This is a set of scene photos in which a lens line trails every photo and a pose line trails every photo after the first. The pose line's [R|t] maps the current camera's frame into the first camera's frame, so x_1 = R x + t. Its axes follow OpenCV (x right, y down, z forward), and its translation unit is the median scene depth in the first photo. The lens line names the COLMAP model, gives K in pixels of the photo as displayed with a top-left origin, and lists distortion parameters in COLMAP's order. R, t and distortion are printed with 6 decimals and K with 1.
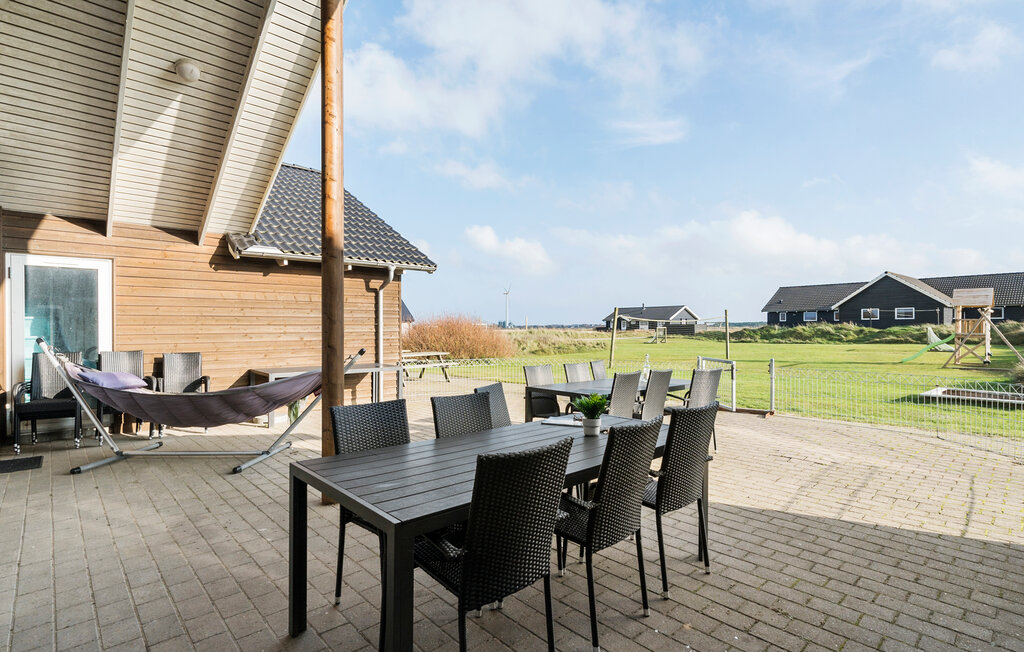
lens RADIAL K [[509.2, 0, 511.4], [0, 509.2, 325.5], [0, 0, 1]] dist [0.003998, -0.000194]
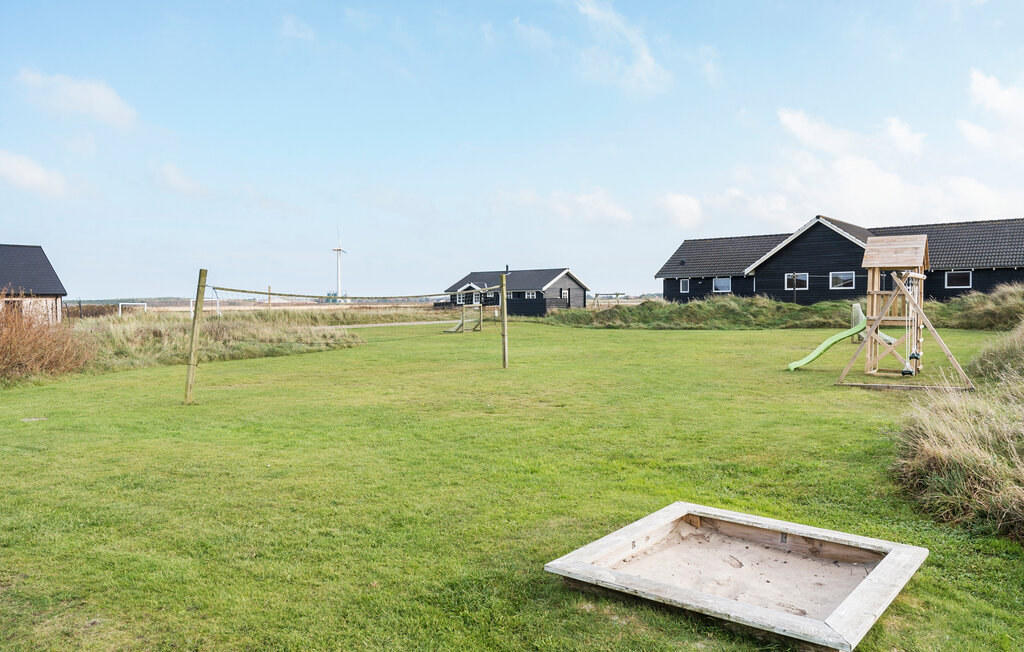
lens RADIAL K [[737.2, 0, 510.7], [0, 737.2, 327.9], [0, 0, 1]] dist [-0.001778, -0.000093]
pose [[0.982798, -0.014406, 0.184121, 0.171038], [0.006977, 0.999137, 0.040935, -0.004286], [-0.184552, -0.038946, 0.982051, 0.143276]]
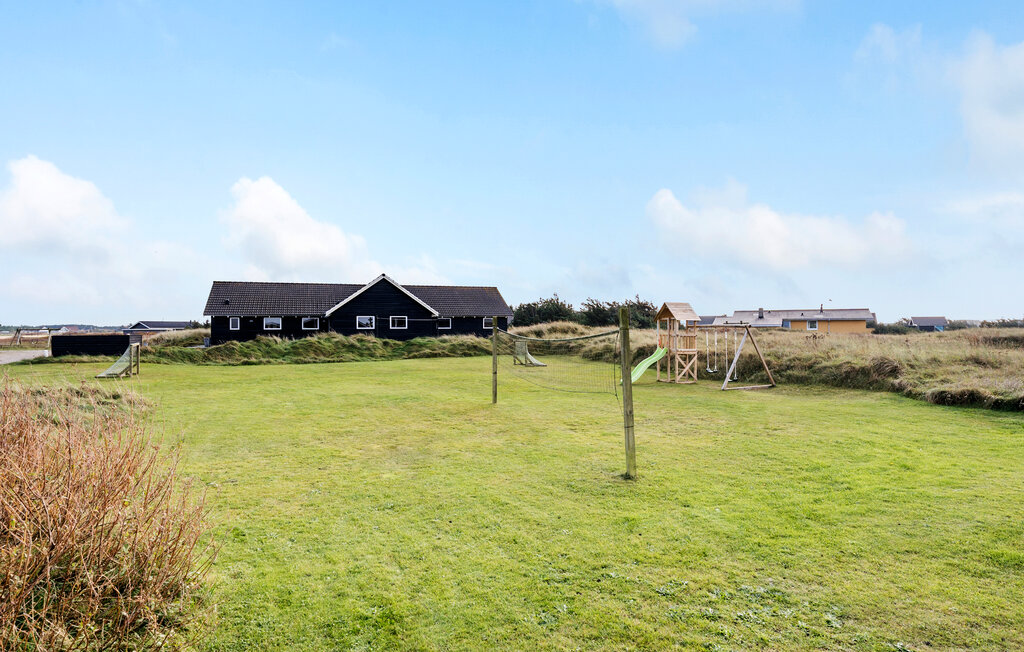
lens RADIAL K [[546.2, 0, 512.3], [0, 546.2, 320.2], [0, 0, 1]] dist [-0.000233, -0.000638]
pose [[0.306518, 0.025355, 0.951527, -0.071156], [0.001718, 0.999629, -0.027190, -0.001703], [-0.951863, 0.009969, 0.306360, 0.495313]]
